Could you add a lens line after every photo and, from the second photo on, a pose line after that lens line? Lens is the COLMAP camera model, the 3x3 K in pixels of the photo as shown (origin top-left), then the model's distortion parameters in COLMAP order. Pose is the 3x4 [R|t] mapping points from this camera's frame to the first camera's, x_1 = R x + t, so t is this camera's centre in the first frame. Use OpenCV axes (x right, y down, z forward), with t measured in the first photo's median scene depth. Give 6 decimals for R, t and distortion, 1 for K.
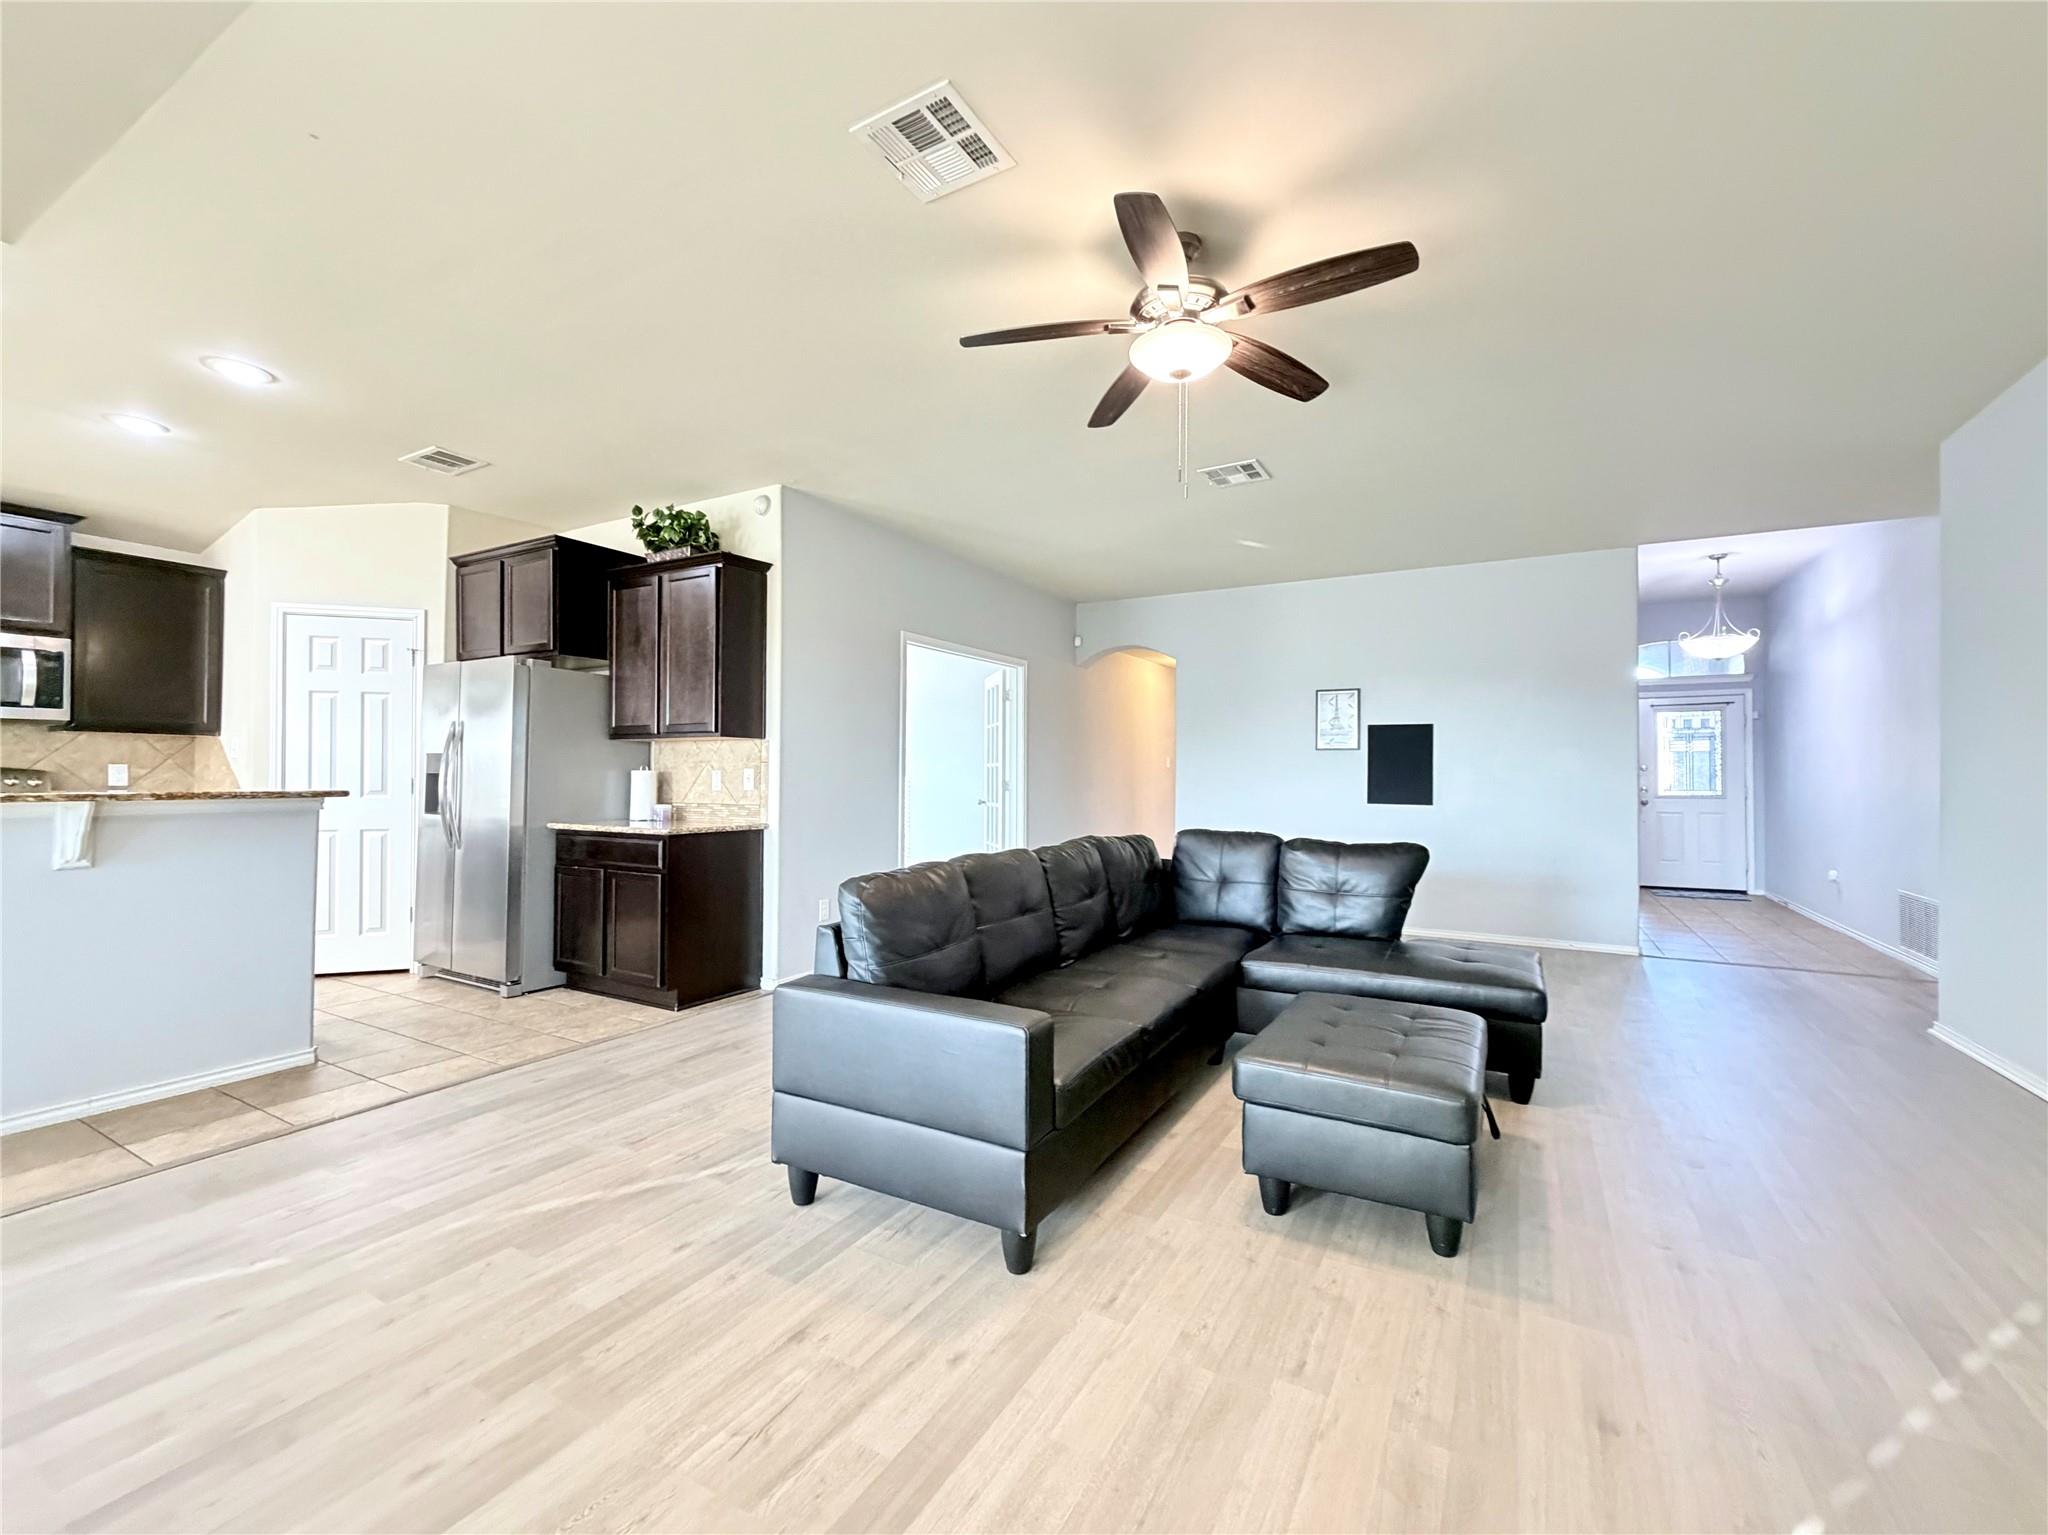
lens RADIAL K [[850.1, 0, 1024.0], [0, 850.1, 767.5], [0, 0, 1]] dist [-0.001137, 0.000075]
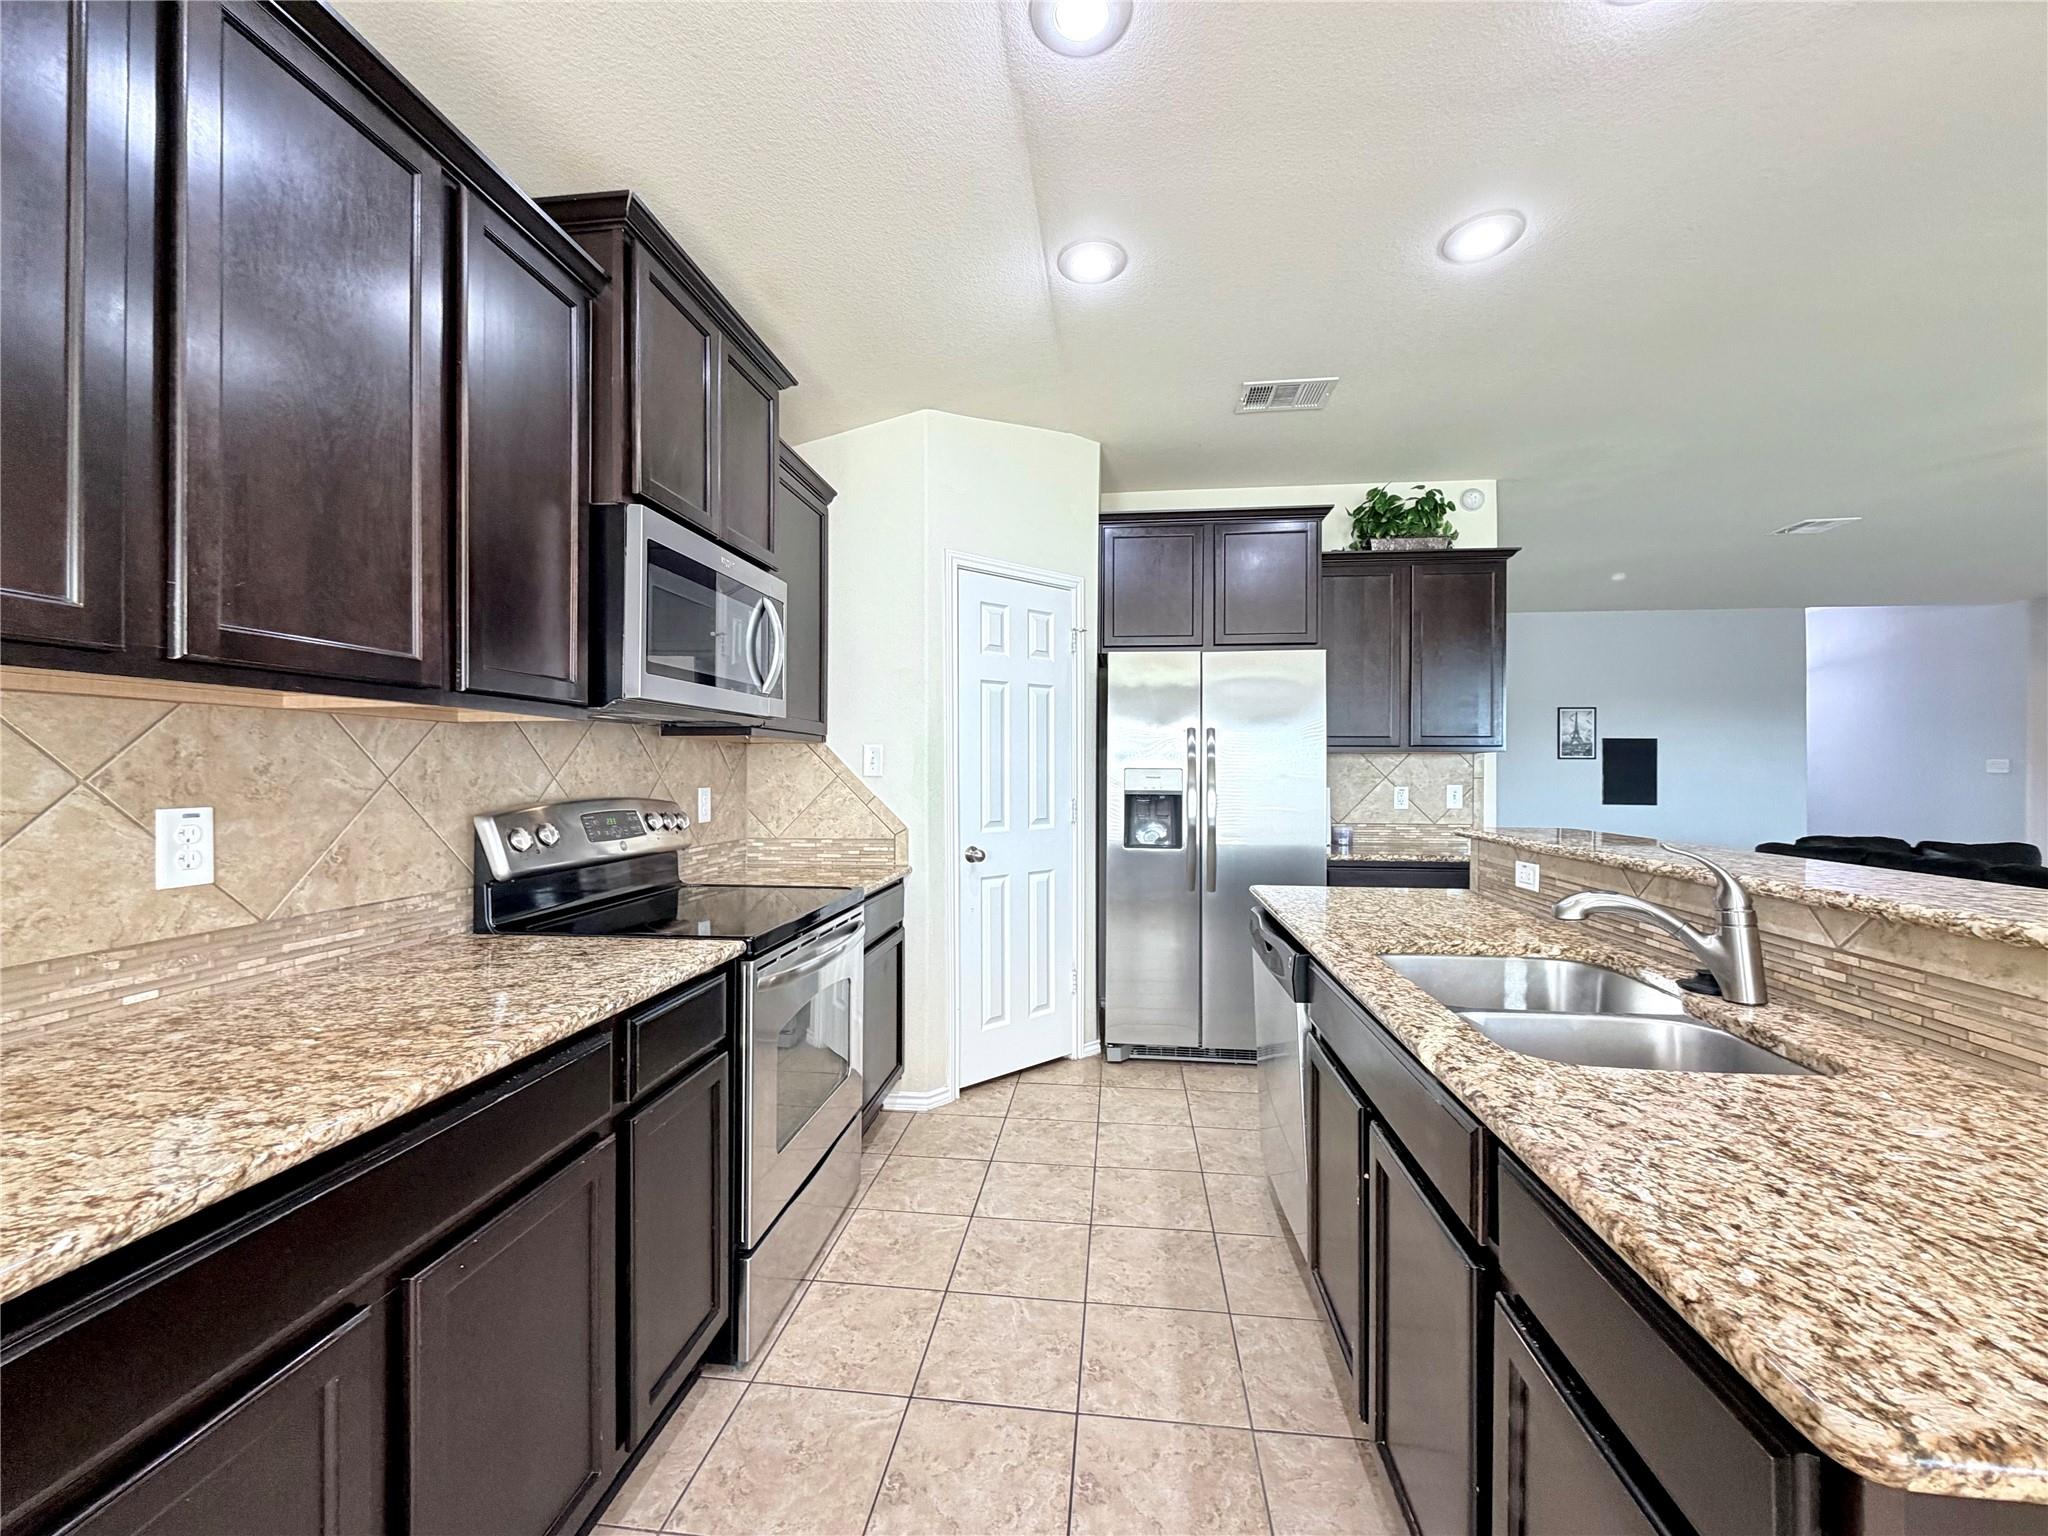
lens RADIAL K [[812.2, 0, 1032.7], [0, 812.2, 767.0], [0, 0, 1]] dist [-0.000551, -0.000025]
pose [[0.920955, -0.001685, 0.389666, -1.121997], [-0.001130, 0.999975, 0.006996, -0.024322], [-0.389668, -0.006884, 0.920929, 0.381326]]
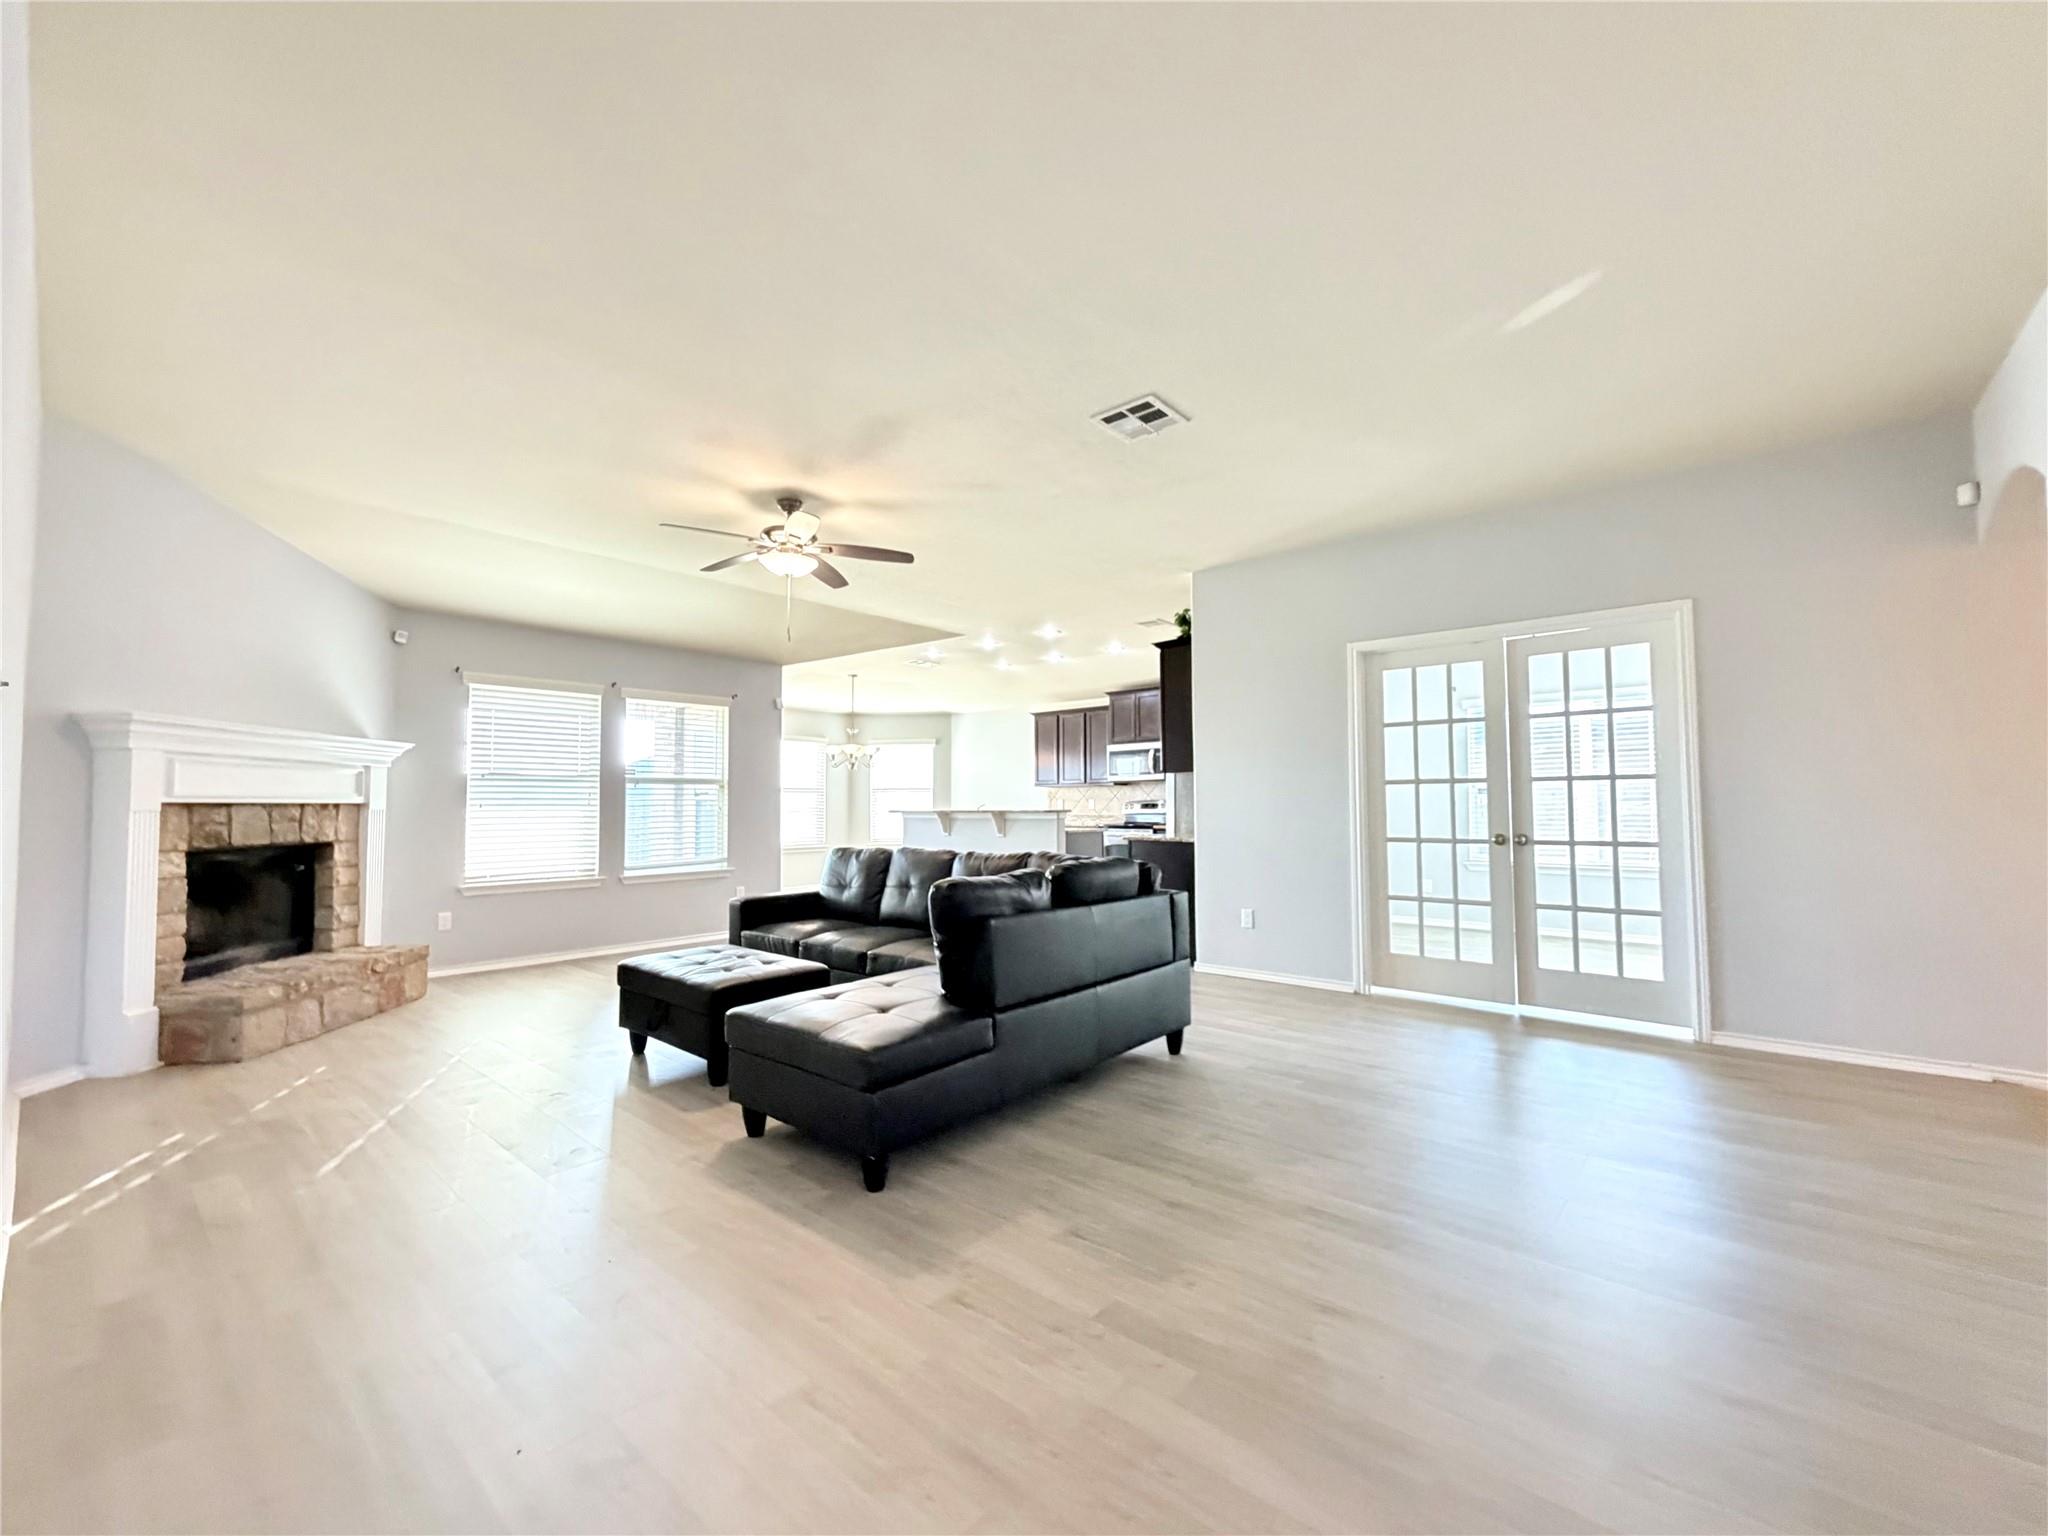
lens RADIAL K [[847.6, 0, 1030.6], [0, 847.6, 764.2], [0, 0, 1]] dist [-0.000683, 0.000260]
pose [[-0.191353, -0.053863, -0.980042, 1.014219], [0.014257, 0.998235, -0.057646, 0.025952], [0.981418, -0.025003, -0.190247, 1.019658]]
